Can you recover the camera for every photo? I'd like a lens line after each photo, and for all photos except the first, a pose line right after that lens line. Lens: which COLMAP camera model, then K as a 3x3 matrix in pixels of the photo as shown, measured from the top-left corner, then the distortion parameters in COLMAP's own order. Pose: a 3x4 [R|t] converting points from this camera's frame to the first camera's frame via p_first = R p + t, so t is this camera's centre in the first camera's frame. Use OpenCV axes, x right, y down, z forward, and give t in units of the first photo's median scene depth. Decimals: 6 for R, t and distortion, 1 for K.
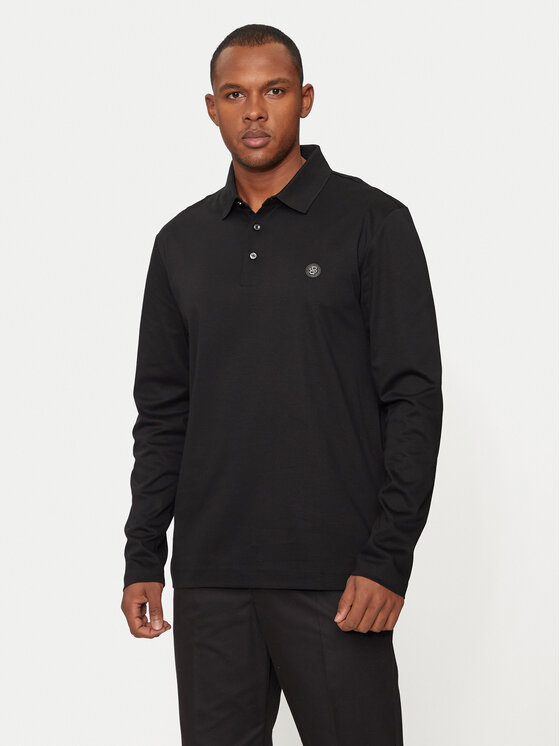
lens RADIAL K [[1464.3, 0, 279.9], [0, 1464.3, 372.5], [0, 0, 1]] dist [-0.088402, 0.000000]
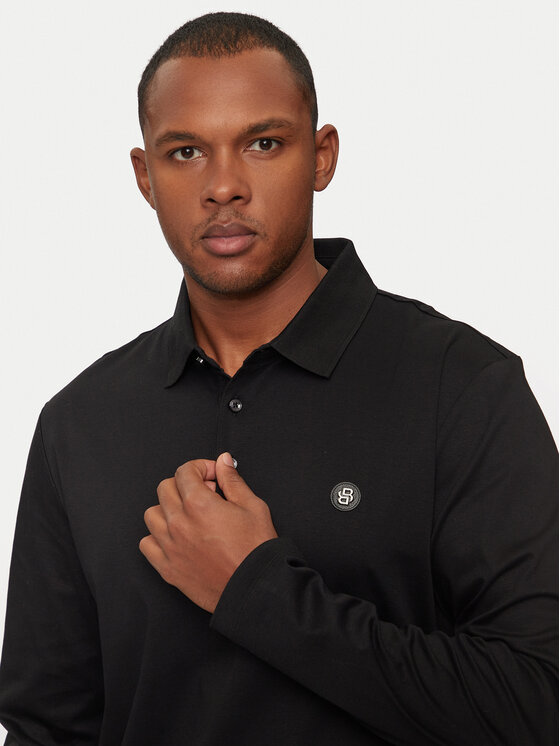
lens RADIAL K [[1806.9, 0, 280.5], [0, 1806.9, 373.4], [0, 0, 1]] dist [-0.023259, 0.000000]
pose [[0.999771, -0.021378, 0.000586, 0.000411], [0.021386, 0.999581, -0.019484, -0.098492], [-0.000170, 0.019492, 0.999810, 0.363395]]
